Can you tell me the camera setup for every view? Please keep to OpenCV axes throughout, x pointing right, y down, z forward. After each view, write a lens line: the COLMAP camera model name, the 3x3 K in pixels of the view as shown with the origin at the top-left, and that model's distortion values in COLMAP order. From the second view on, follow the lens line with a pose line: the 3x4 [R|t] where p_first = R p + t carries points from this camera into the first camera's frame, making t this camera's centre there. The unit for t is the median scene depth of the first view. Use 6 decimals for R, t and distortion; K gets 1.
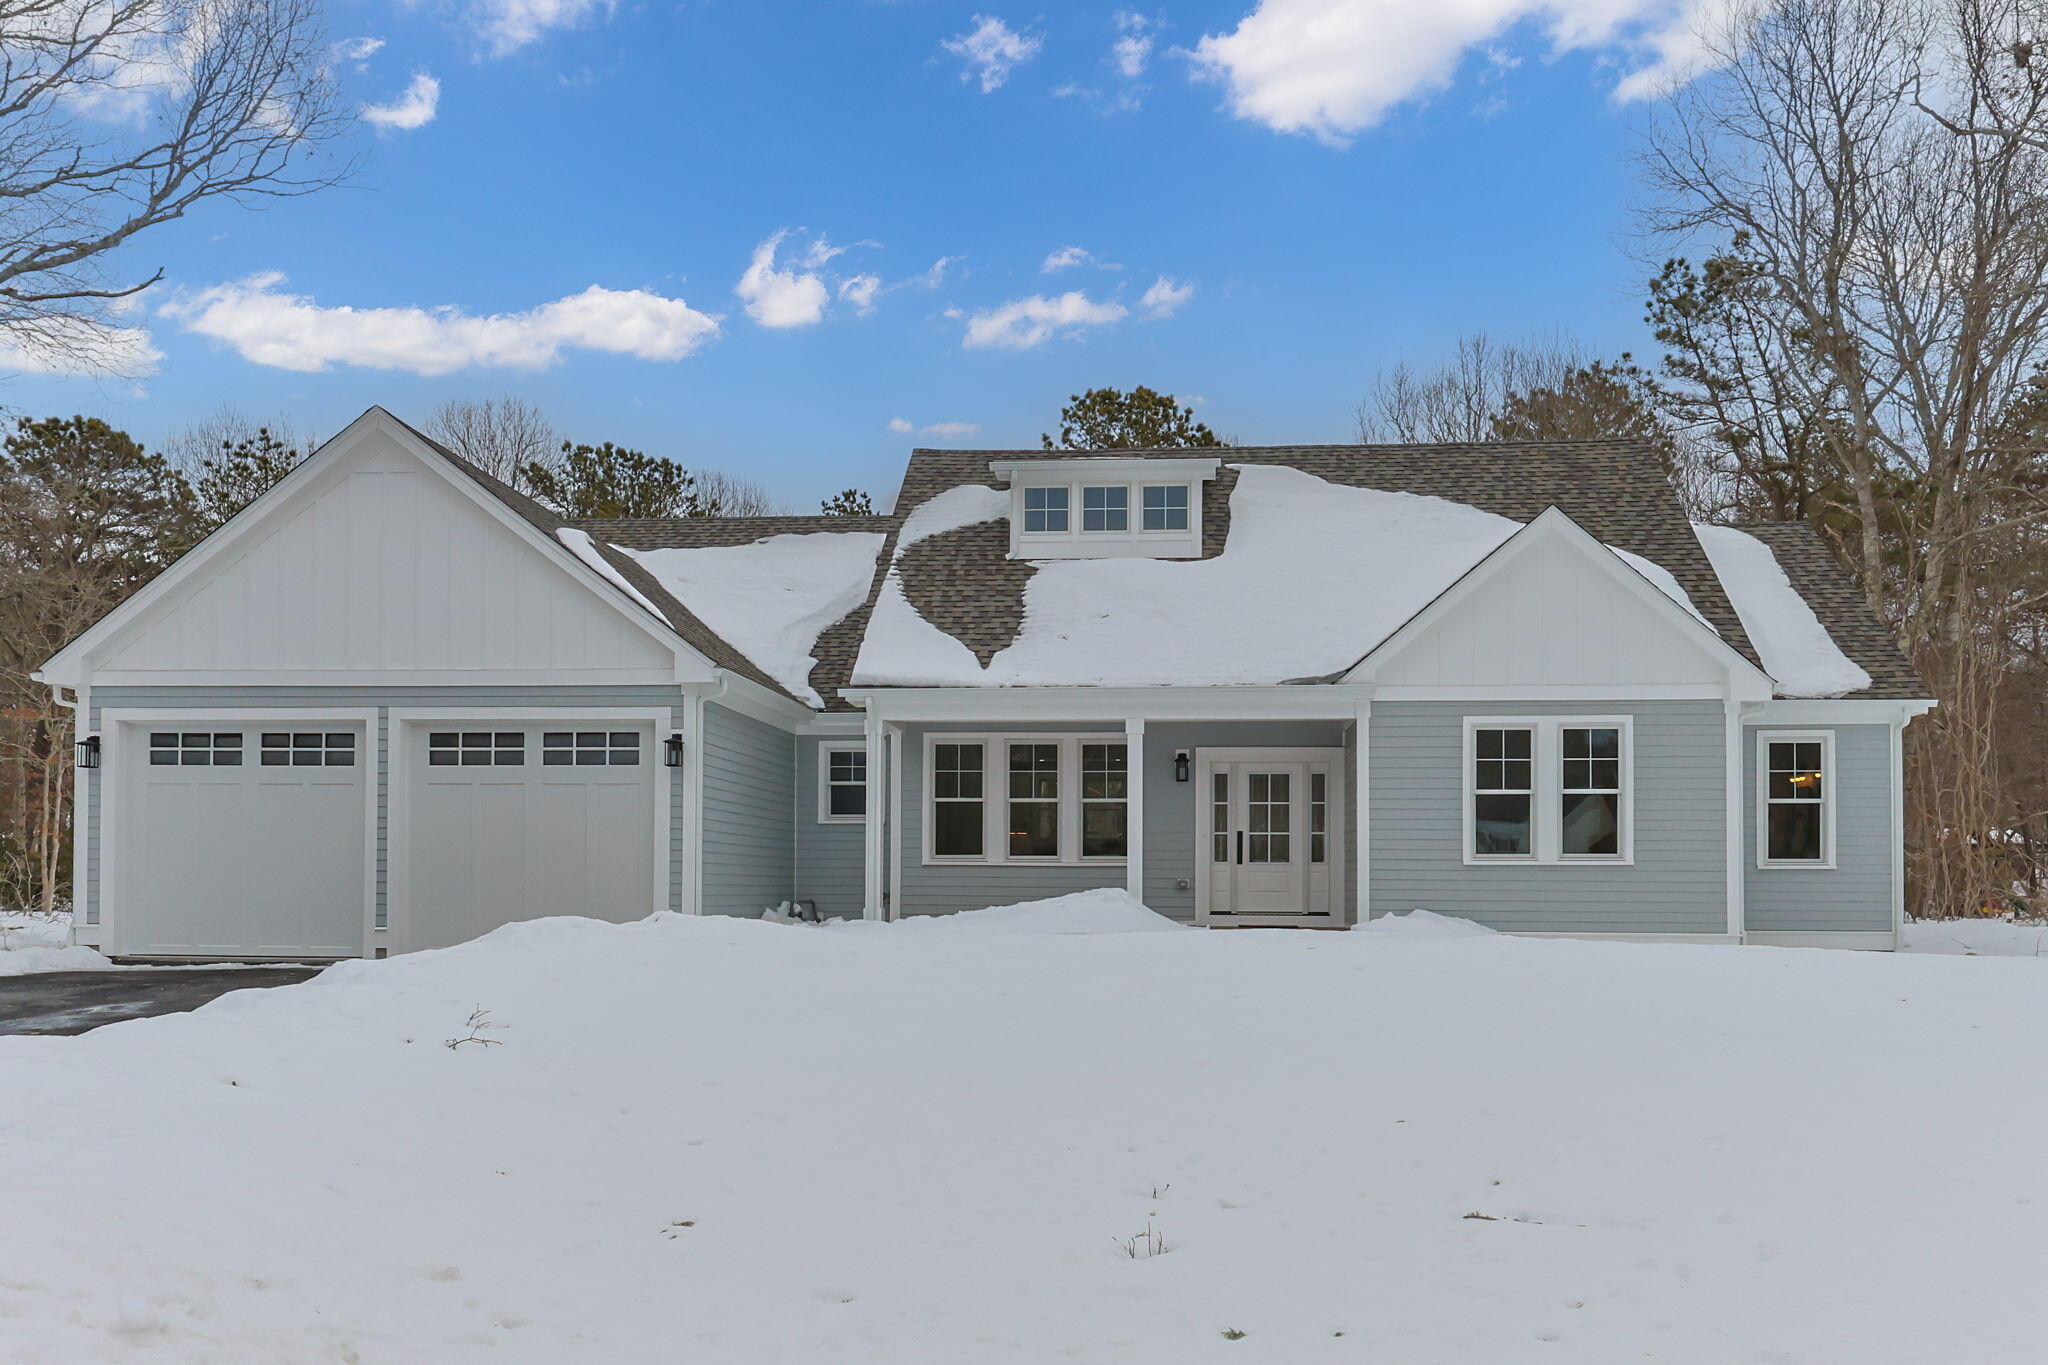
lens RADIAL K [[1603.7, 0, 1061.3], [0, 1603.7, 817.2], [0, 0, 1]] dist [0.011943, -0.017691]
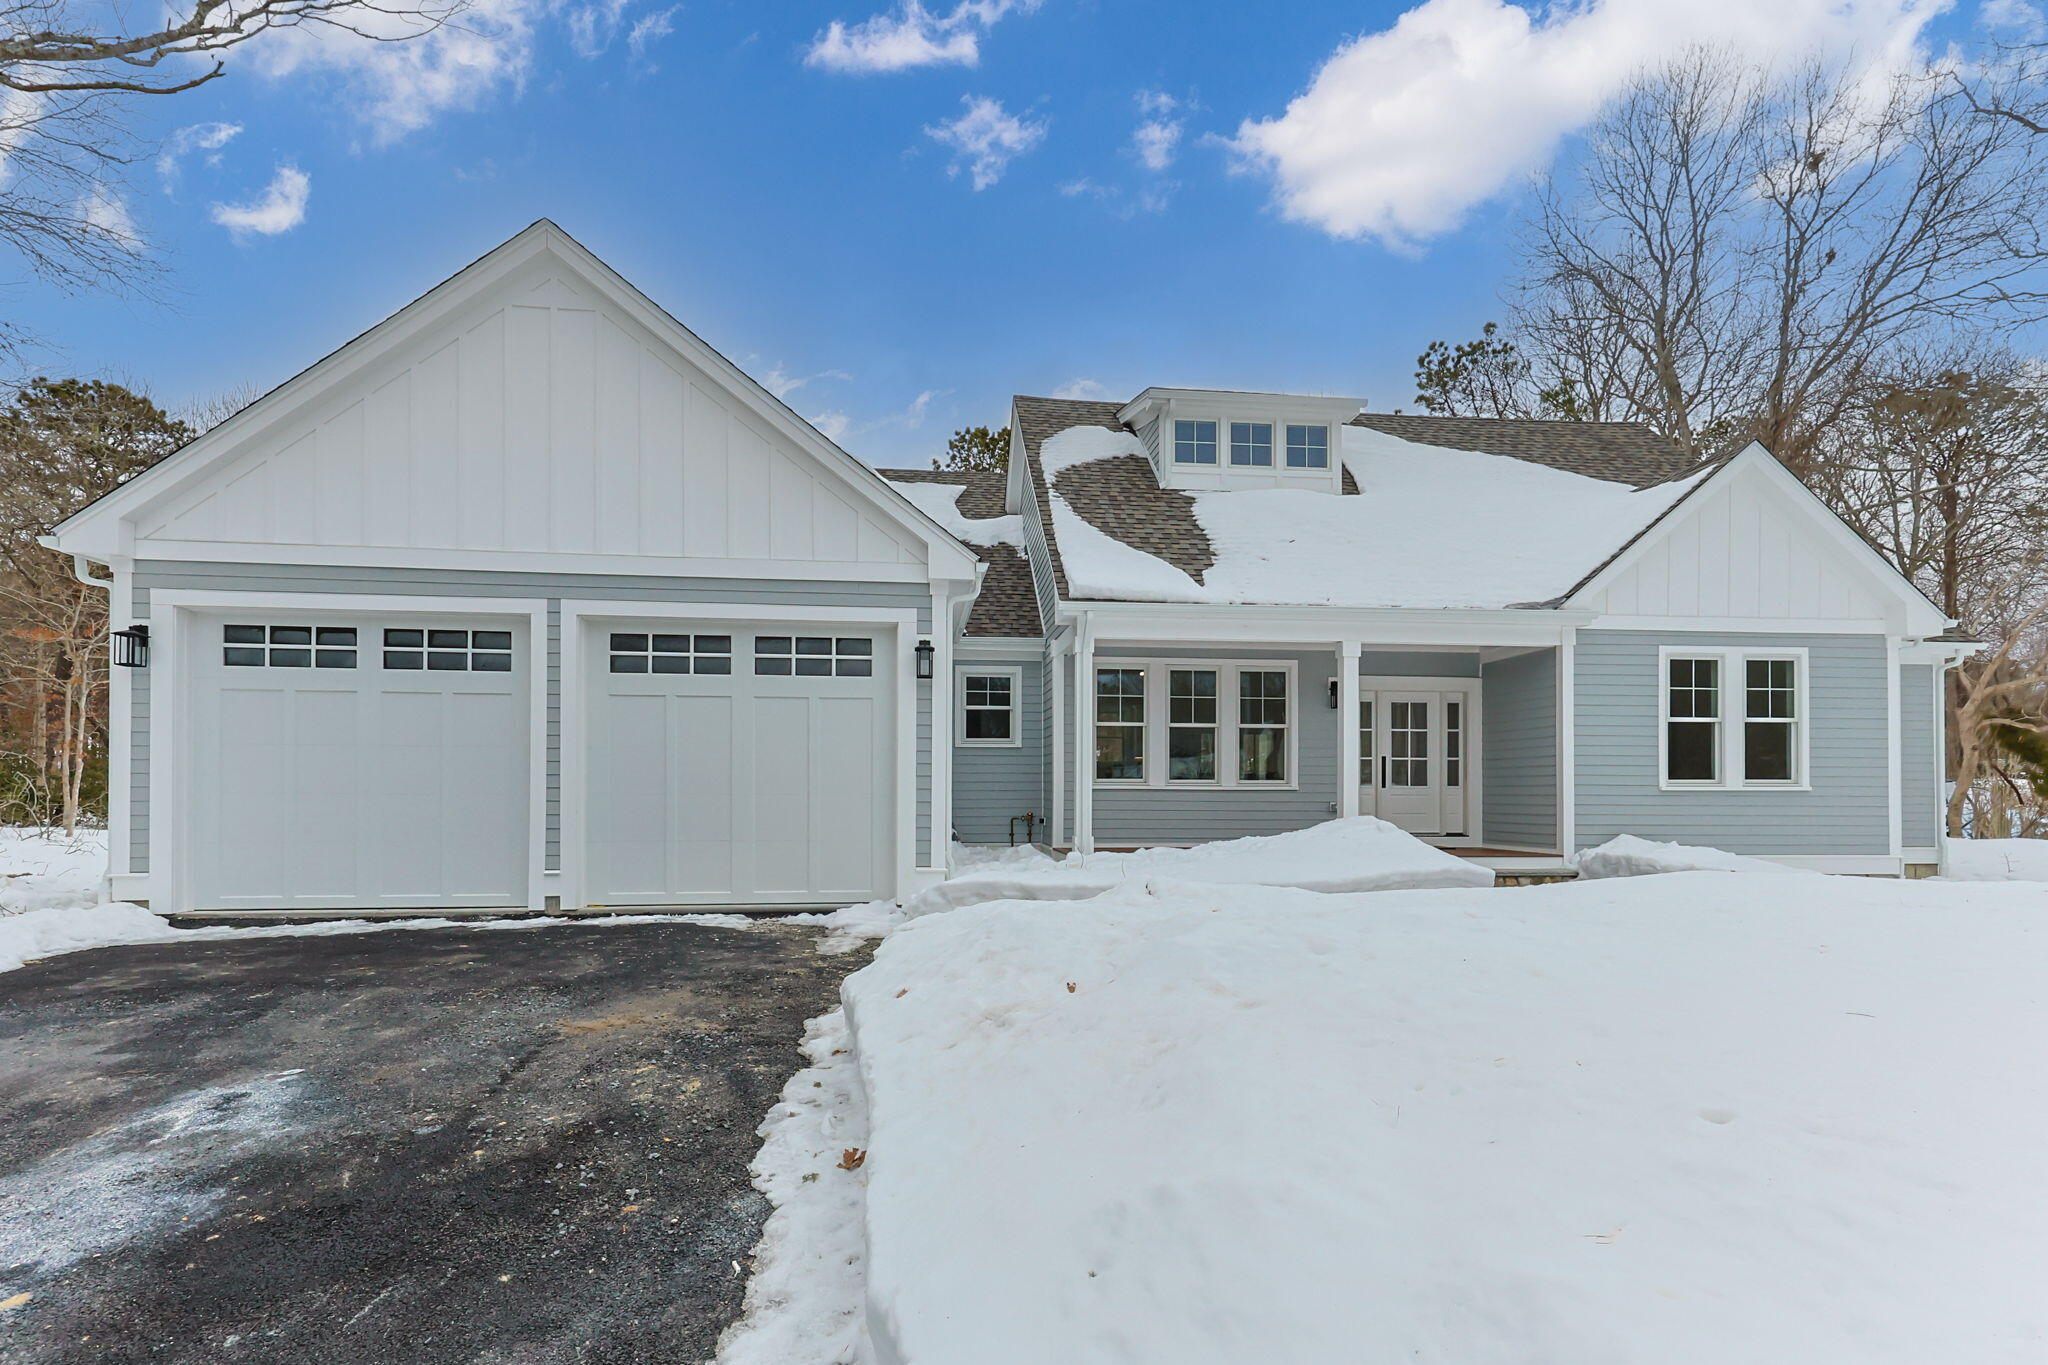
lens RADIAL K [[1008.0, 0, 1012.2], [0, 1008.0, 760.4], [0, 0, 1]] dist [0.013202, 0.004047]
pose [[0.983531, 0.003596, 0.180702, -0.258694], [-0.006031, 0.999898, 0.012927, 0.004435], [-0.180637, -0.013804, 0.983453, 0.411484]]
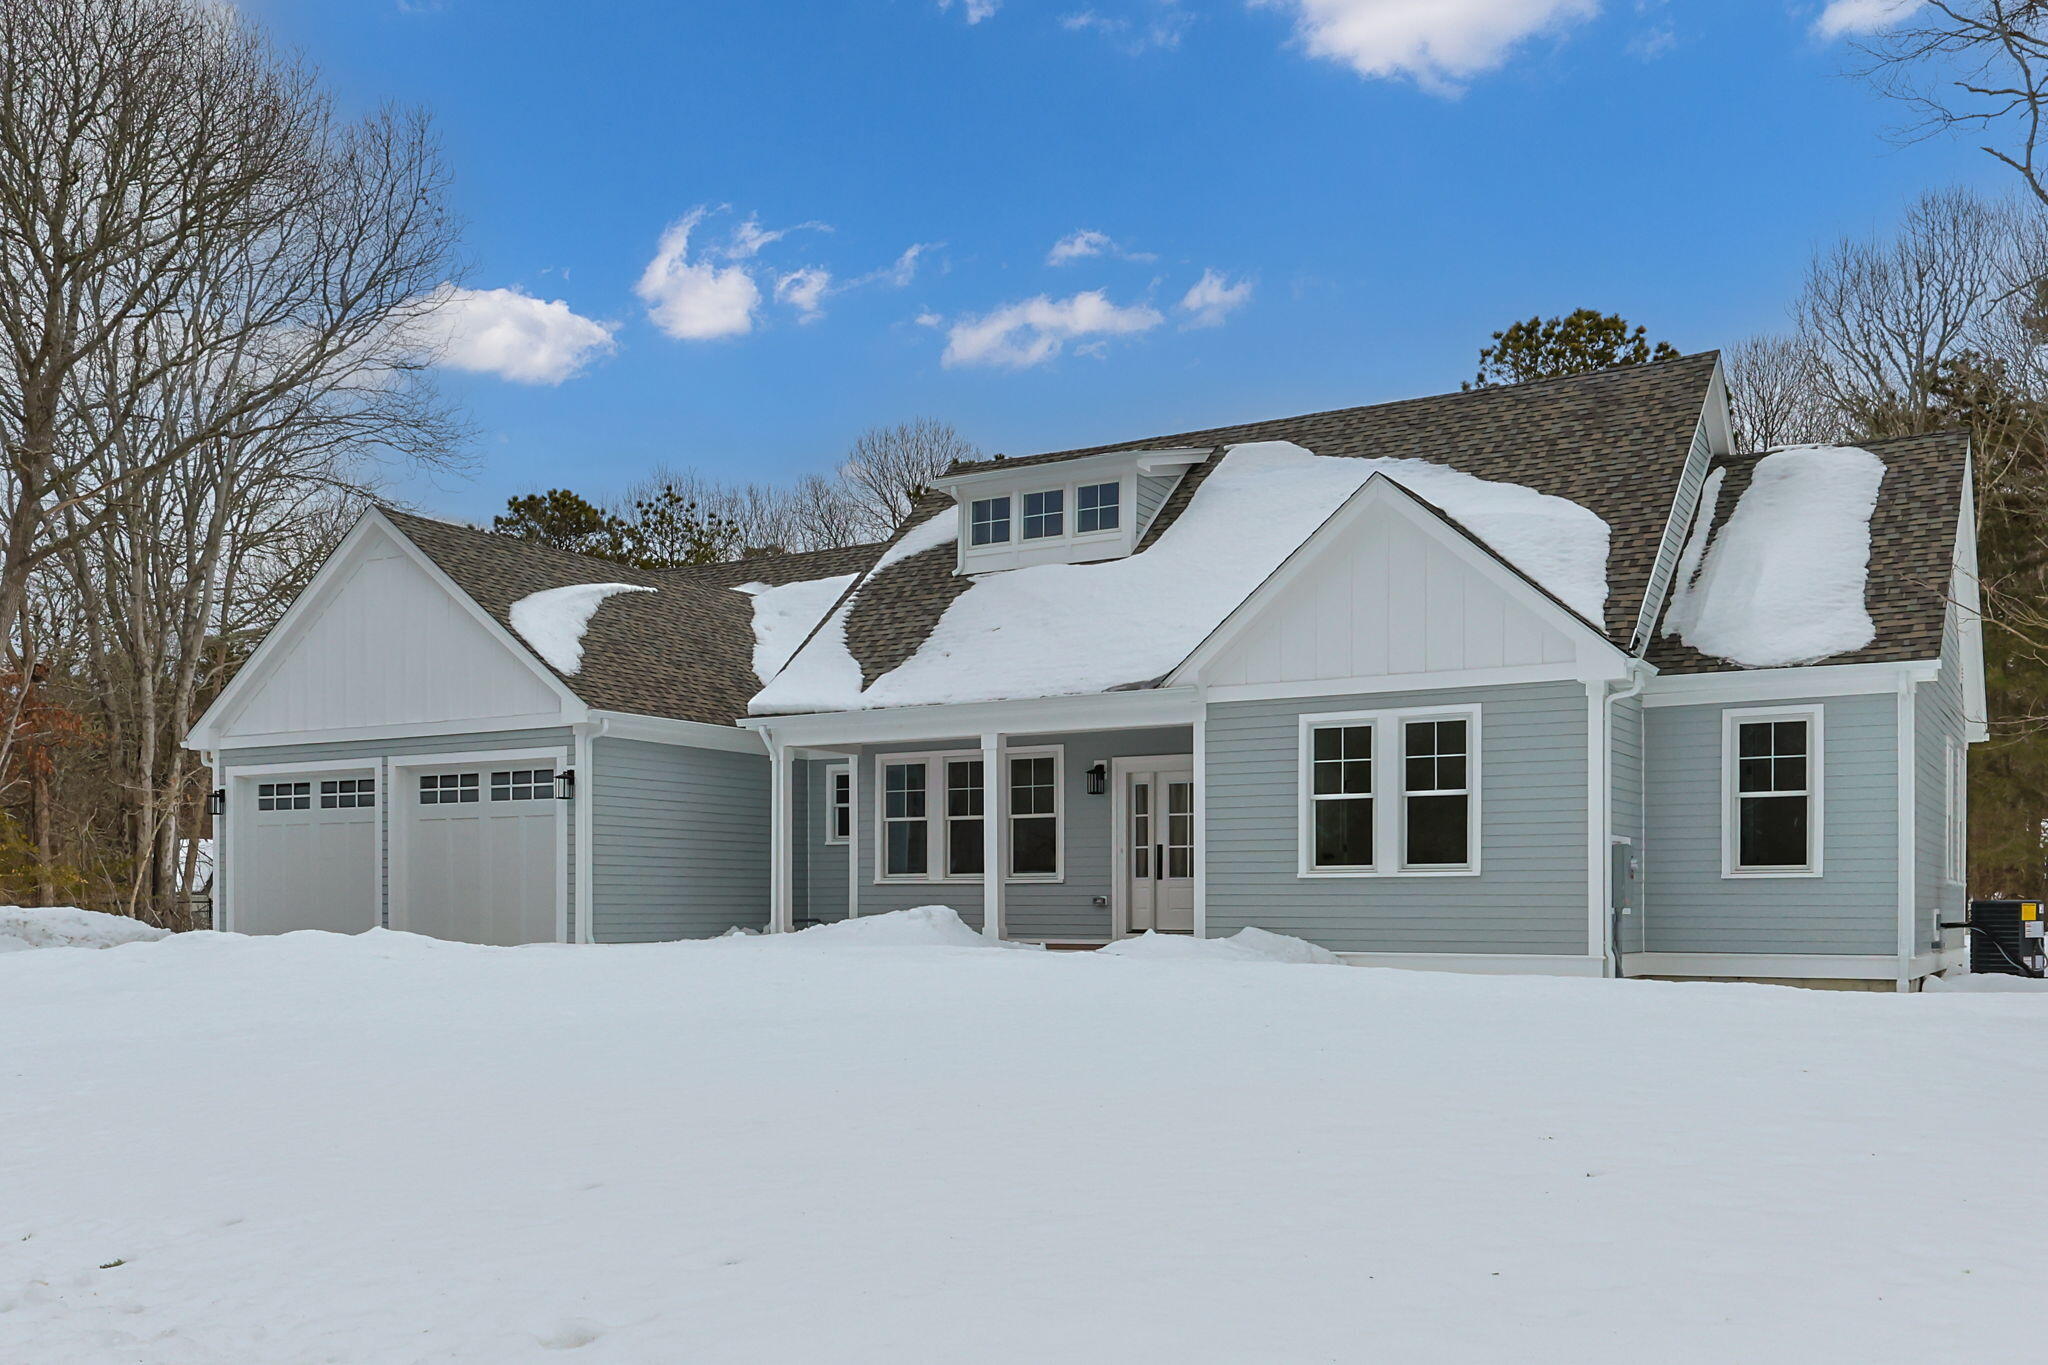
lens RADIAL K [[1833.9, 0, 978.9], [0, 1833.9, 858.7], [0, 0, 1]] dist [0.011318, -0.006021]
pose [[0.887747, -0.016812, -0.460024, 0.535330], [0.024012, 0.999664, 0.009803, 0.003956], [0.459704, -0.019748, 0.887852, -0.006108]]
